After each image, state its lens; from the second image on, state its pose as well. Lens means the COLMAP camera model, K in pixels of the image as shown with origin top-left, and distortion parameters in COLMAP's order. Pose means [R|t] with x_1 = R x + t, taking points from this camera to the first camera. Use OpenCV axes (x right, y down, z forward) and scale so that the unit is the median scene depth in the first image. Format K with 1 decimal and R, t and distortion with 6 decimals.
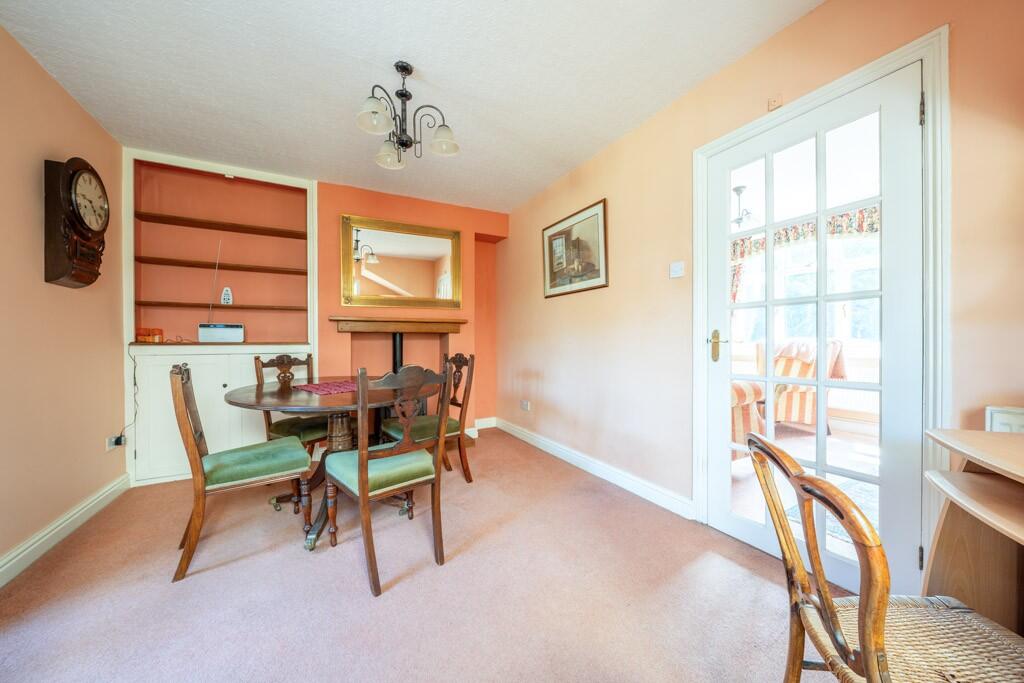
lens RADIAL K [[360.4, 0, 509.9], [0, 360.4, 343.8], [0, 0, 1]] dist [-0.002355, 0.000049]
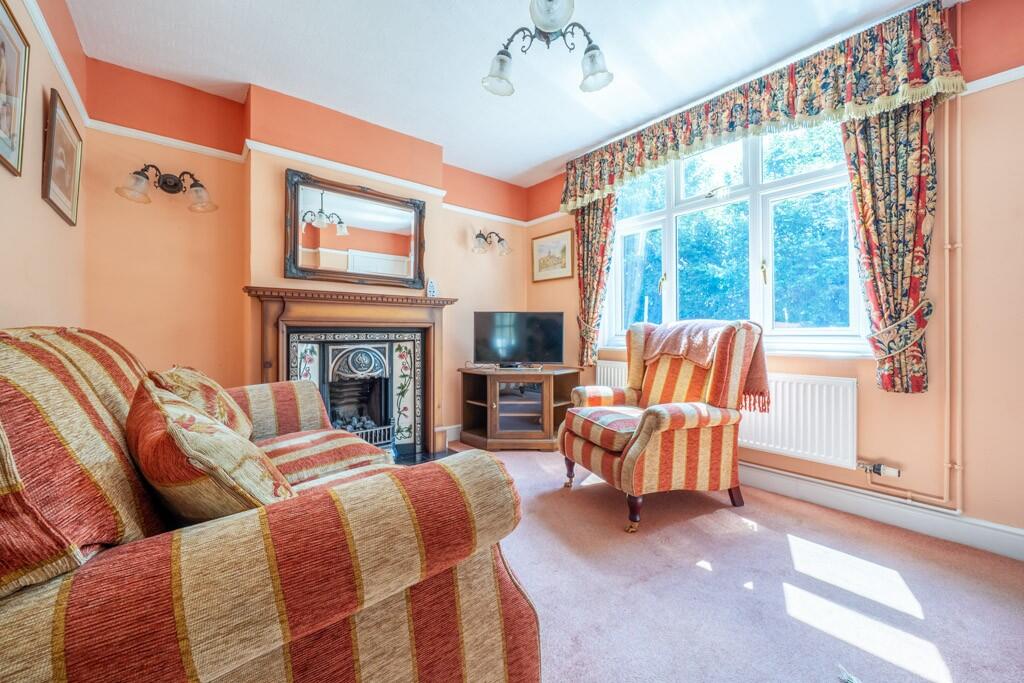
lens RADIAL K [[391.2, 0, 516.2], [0, 391.2, 334.8], [0, 0, 1]] dist [-0.000593, -0.000038]
pose [[0.978967, -0.000290, 0.204021, 0.450039], [0.000836, 0.999996, -0.002591, 0.009246], [-0.204019, 0.002707, 0.978963, 0.506308]]
